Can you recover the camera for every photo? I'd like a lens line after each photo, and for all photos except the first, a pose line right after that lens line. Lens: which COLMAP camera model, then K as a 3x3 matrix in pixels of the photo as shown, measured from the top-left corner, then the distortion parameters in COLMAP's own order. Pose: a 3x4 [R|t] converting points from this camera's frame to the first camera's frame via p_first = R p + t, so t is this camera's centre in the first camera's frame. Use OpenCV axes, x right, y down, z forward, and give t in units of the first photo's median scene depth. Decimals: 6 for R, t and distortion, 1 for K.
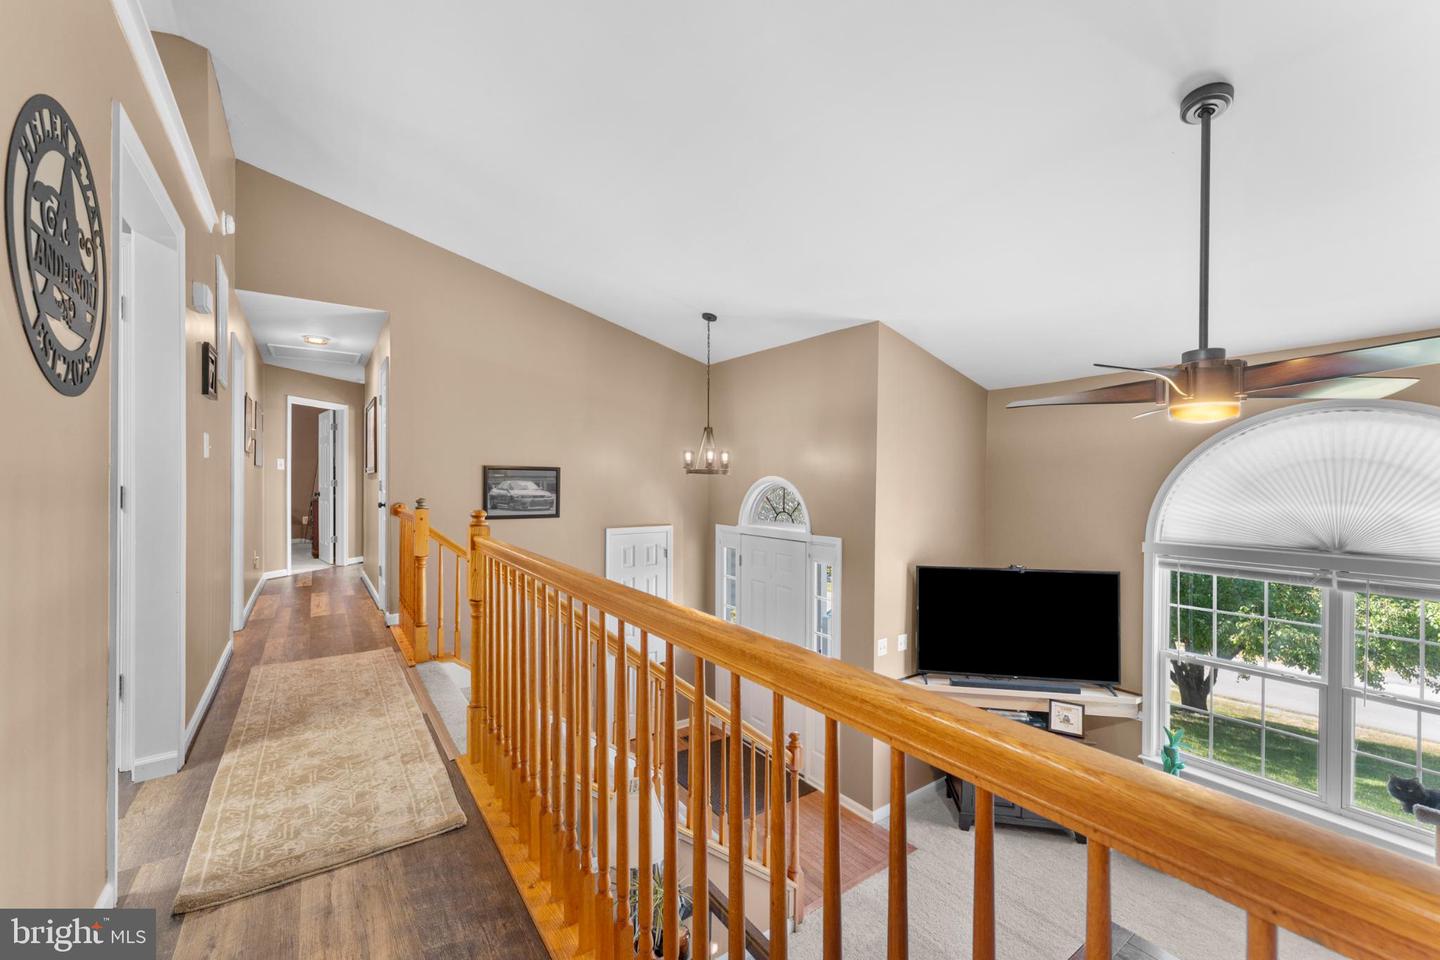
lens RADIAL K [[577.5, 0, 710.1], [0, 577.5, 479.4], [0, 0, 1]] dist [-0.004142, -0.000503]
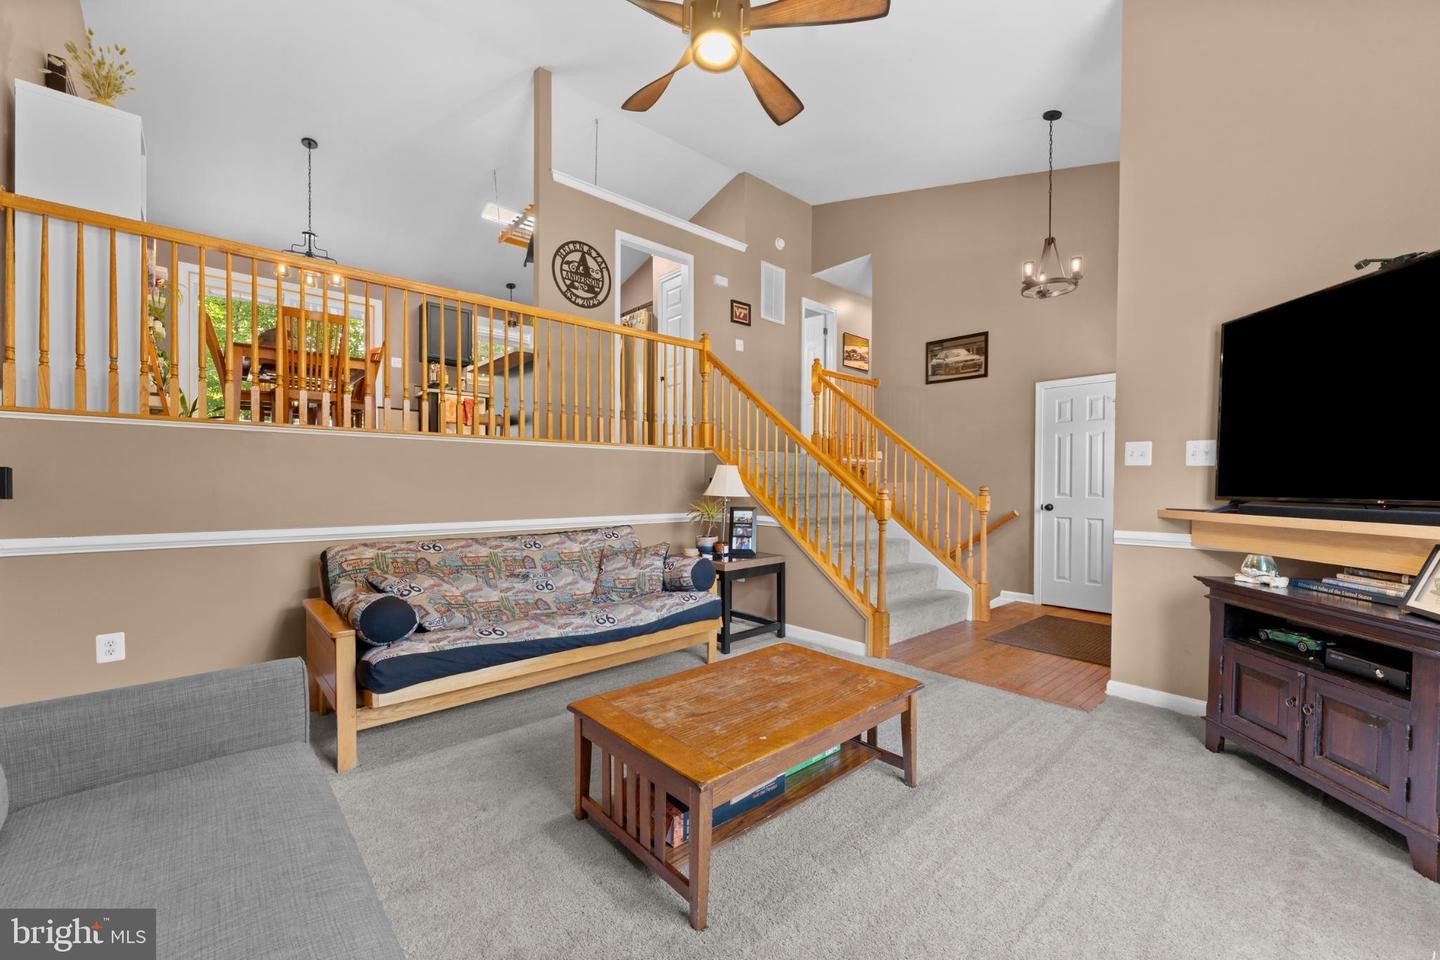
lens RADIAL K [[577.5, 0, 714.9], [0, 577.5, 481.2], [0, 0, 1]] dist [-0.004142, -0.000503]
pose [[0.129044, -0.006154, -0.991620, 0.770985], [-0.005023, 0.999964, -0.006859, 0.278631], [0.991626, 0.005866, 0.129008, 0.346263]]
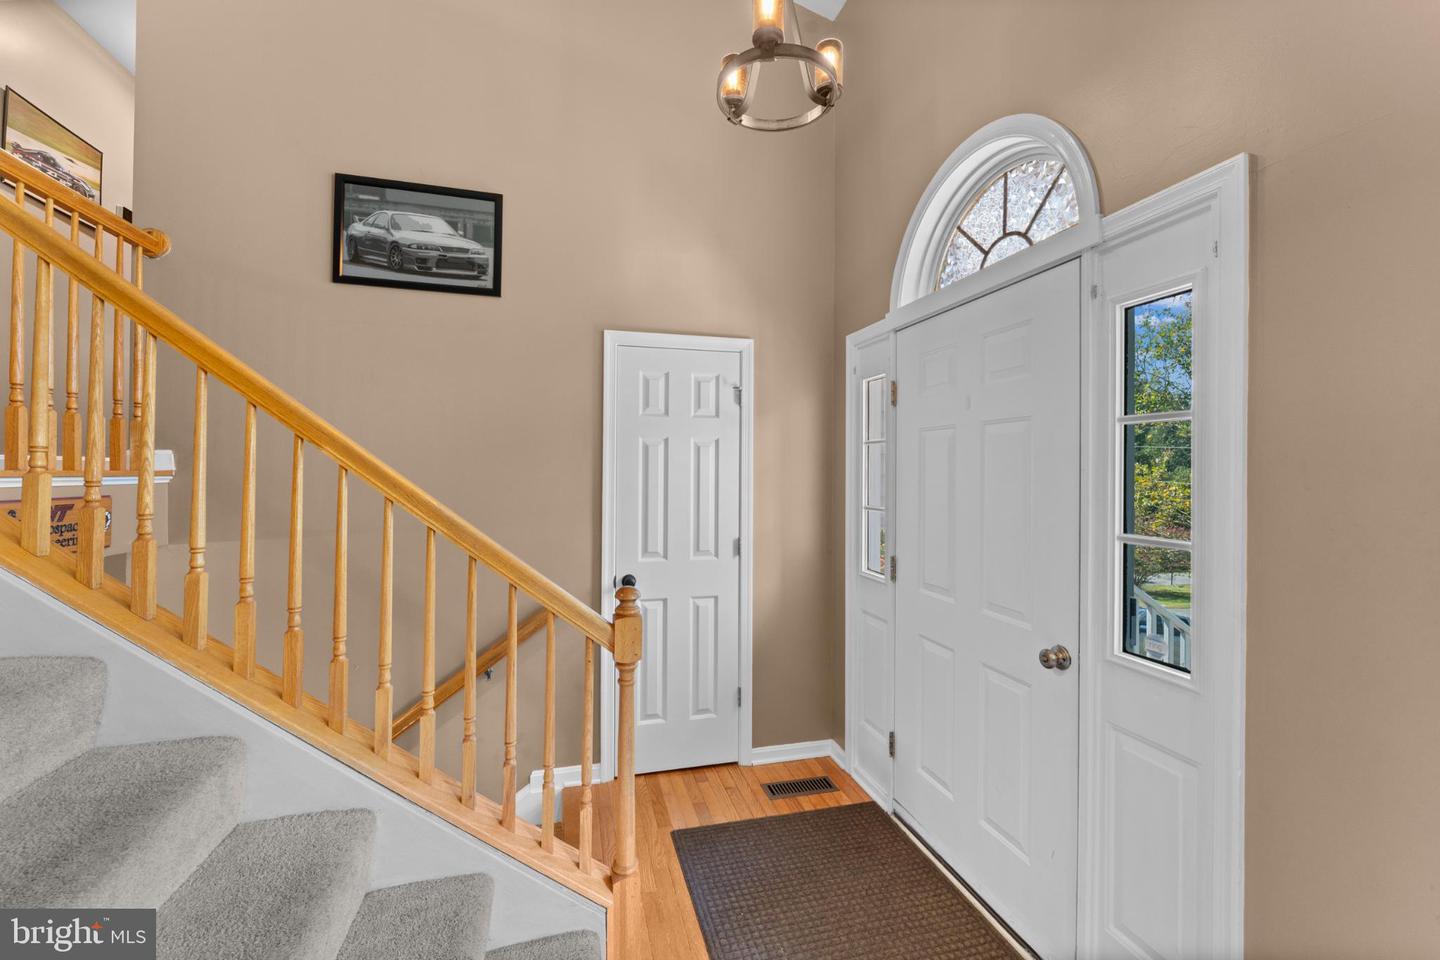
lens RADIAL K [[577.5, 0, 726.2], [0, 577.5, 469.6], [0, 0, 1]] dist [-0.004142, -0.000503]
pose [[0.945316, 0.000945, -0.326154, 0.081379], [-0.005138, 0.999915, -0.011994, 0.220446], [0.326115, 0.013014, 0.945241, 0.606888]]
